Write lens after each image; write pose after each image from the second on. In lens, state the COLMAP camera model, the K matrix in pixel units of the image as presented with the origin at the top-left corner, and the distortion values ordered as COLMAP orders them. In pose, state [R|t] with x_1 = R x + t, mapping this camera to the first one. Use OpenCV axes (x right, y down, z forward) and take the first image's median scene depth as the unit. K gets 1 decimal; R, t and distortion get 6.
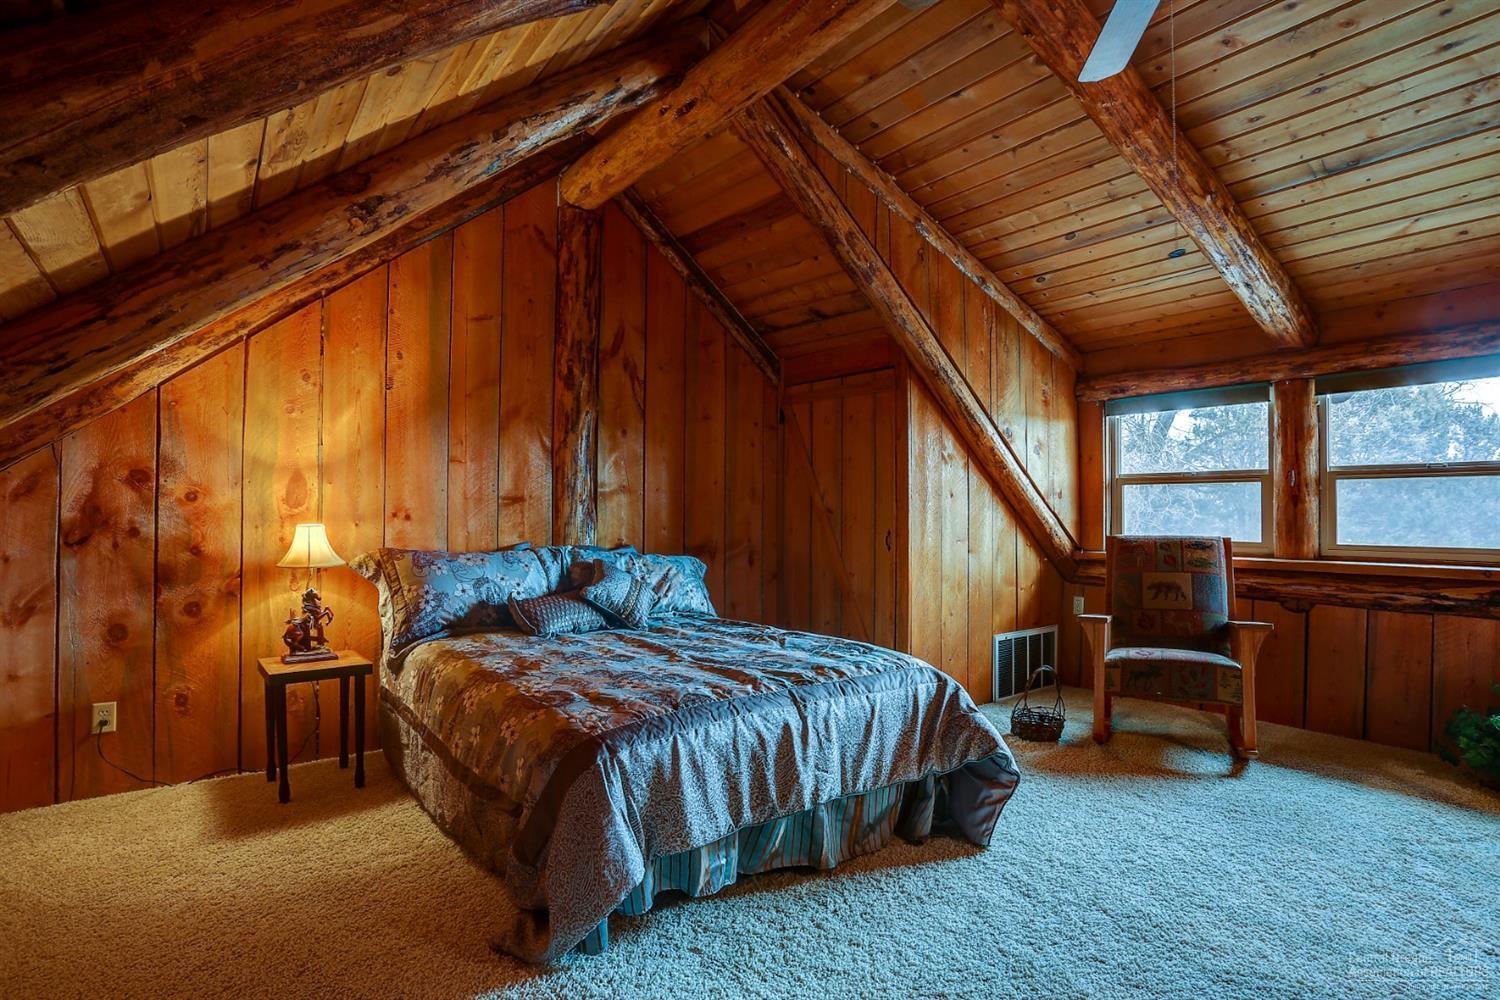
lens RADIAL K [[689.7, 0, 750.0], [0, 689.7, 500.0], [0, 0, 1]] dist [-0.001267, -0.000249]
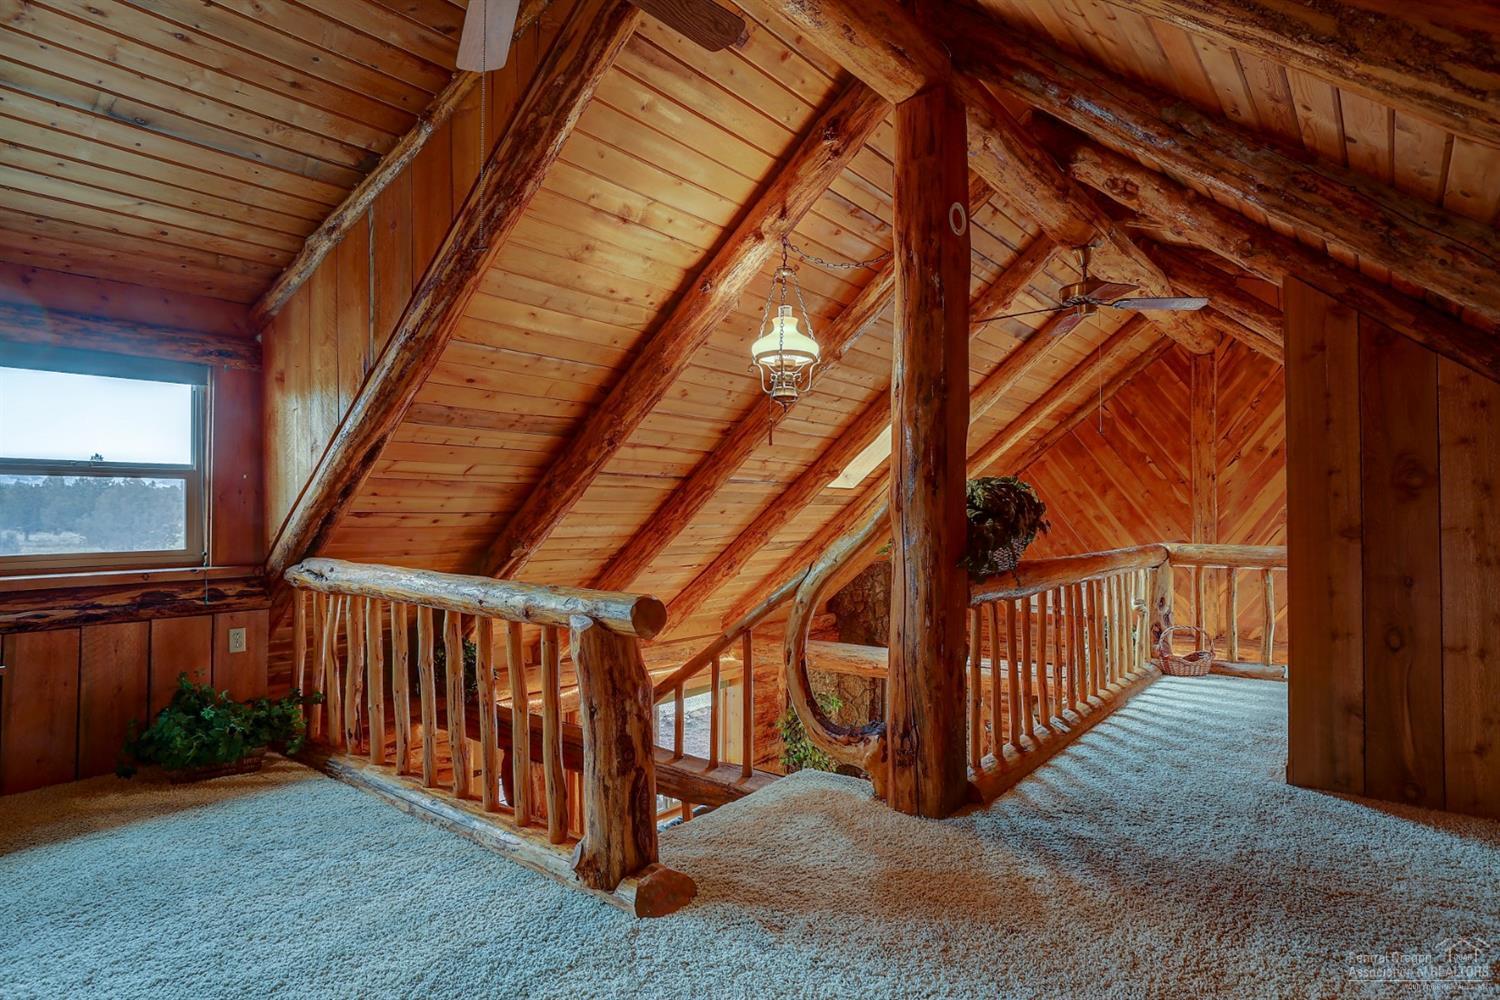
lens RADIAL K [[818.5, 0, 757.0], [0, 818.5, 500.6], [0, 0, 1]] dist [-0.078440, 0.039376]
pose [[-0.214084, 0.010567, 0.976758, -0.233896], [-0.011558, 0.999844, -0.013350, 0.002399], [-0.976747, -0.014147, -0.213928, 0.367396]]
